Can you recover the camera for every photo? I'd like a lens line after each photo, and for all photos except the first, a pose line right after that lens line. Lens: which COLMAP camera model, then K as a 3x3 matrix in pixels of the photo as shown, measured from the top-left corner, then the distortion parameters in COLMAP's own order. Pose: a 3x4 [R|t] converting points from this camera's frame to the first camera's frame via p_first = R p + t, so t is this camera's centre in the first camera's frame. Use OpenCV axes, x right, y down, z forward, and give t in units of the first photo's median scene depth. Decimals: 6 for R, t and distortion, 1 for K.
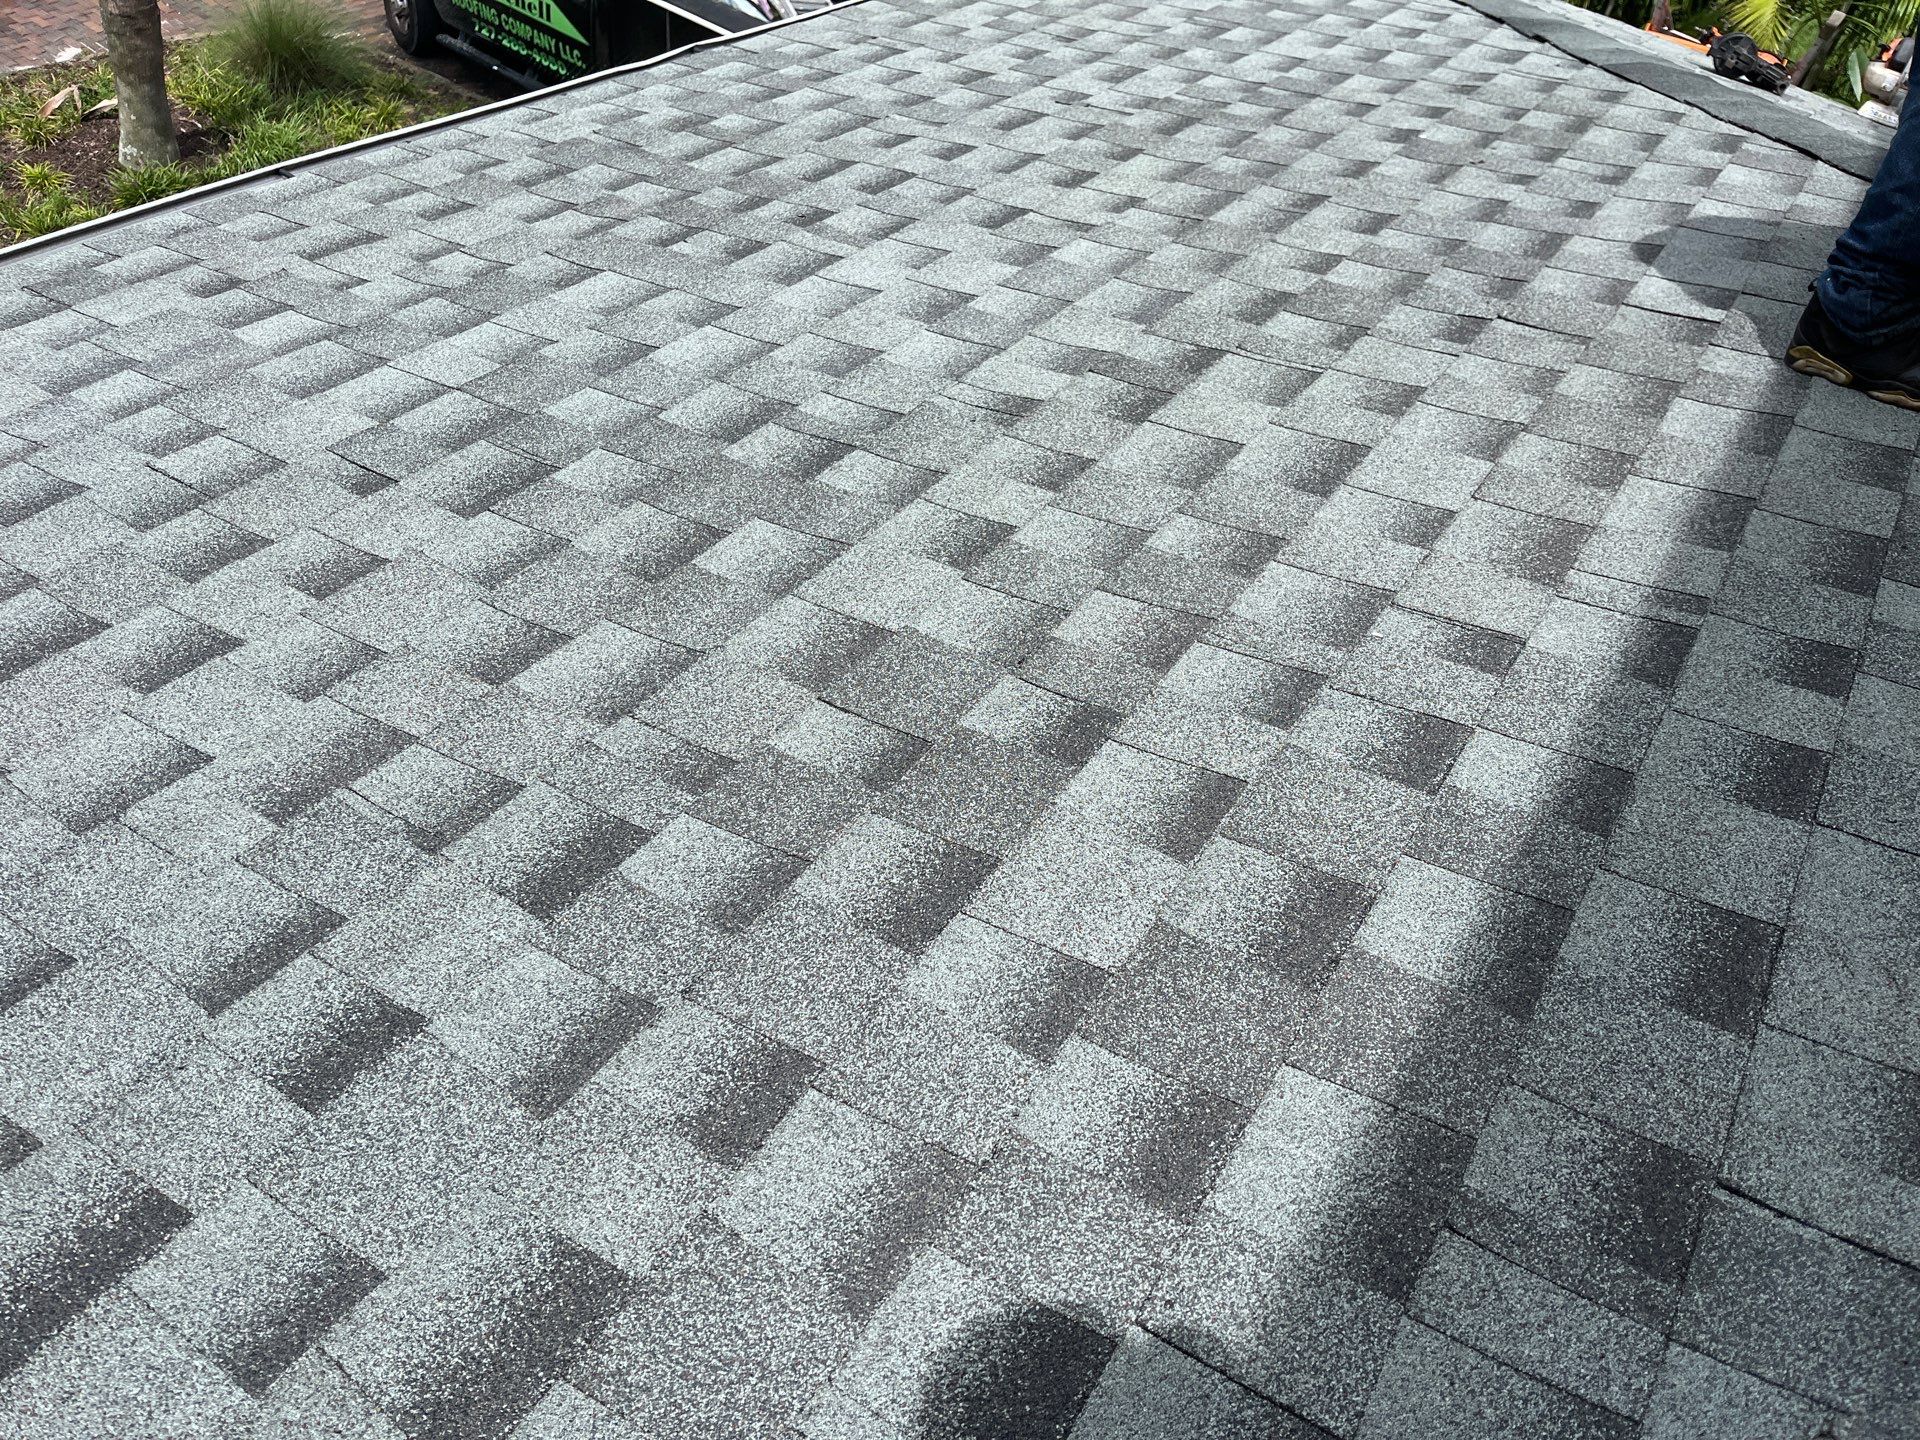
lens RADIAL K [[1447.9, 0, 980.3], [0, 1447.9, 716.3], [0, 0, 1]] dist [0.068380, -0.105225]
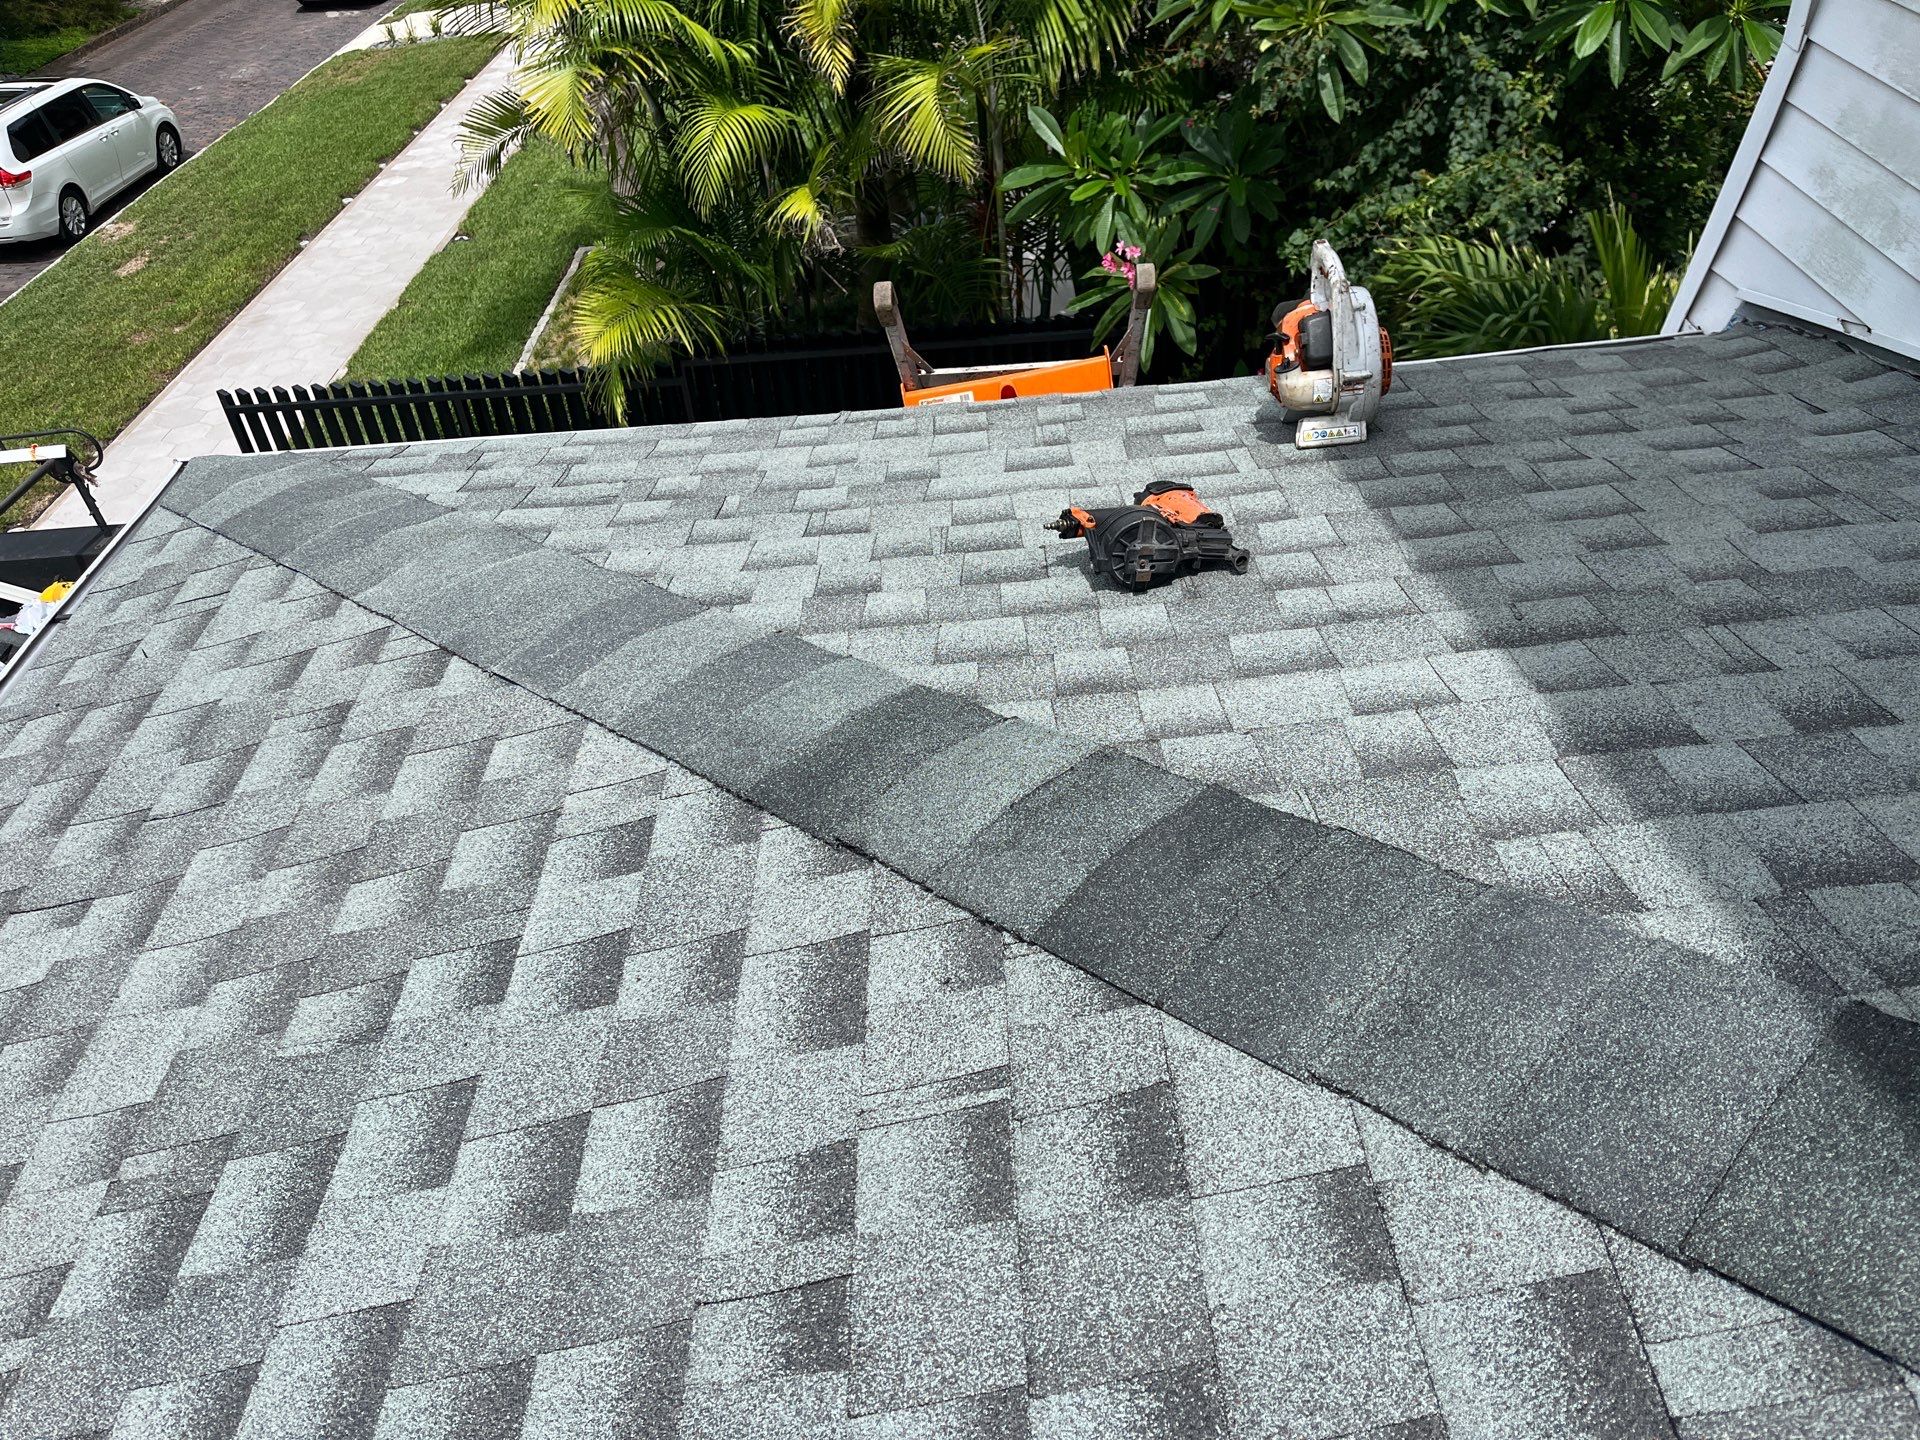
lens RADIAL K [[1454.8, 0, 961.6], [0, 1454.8, 713.7], [0, 0, 1]] dist [0.065140, -0.097331]
pose [[0.794398, -0.530163, 0.296409, 0.507849], [0.553569, 0.832782, 0.005925, -0.825729], [-0.249986, 0.159376, 0.955043, 0.944405]]
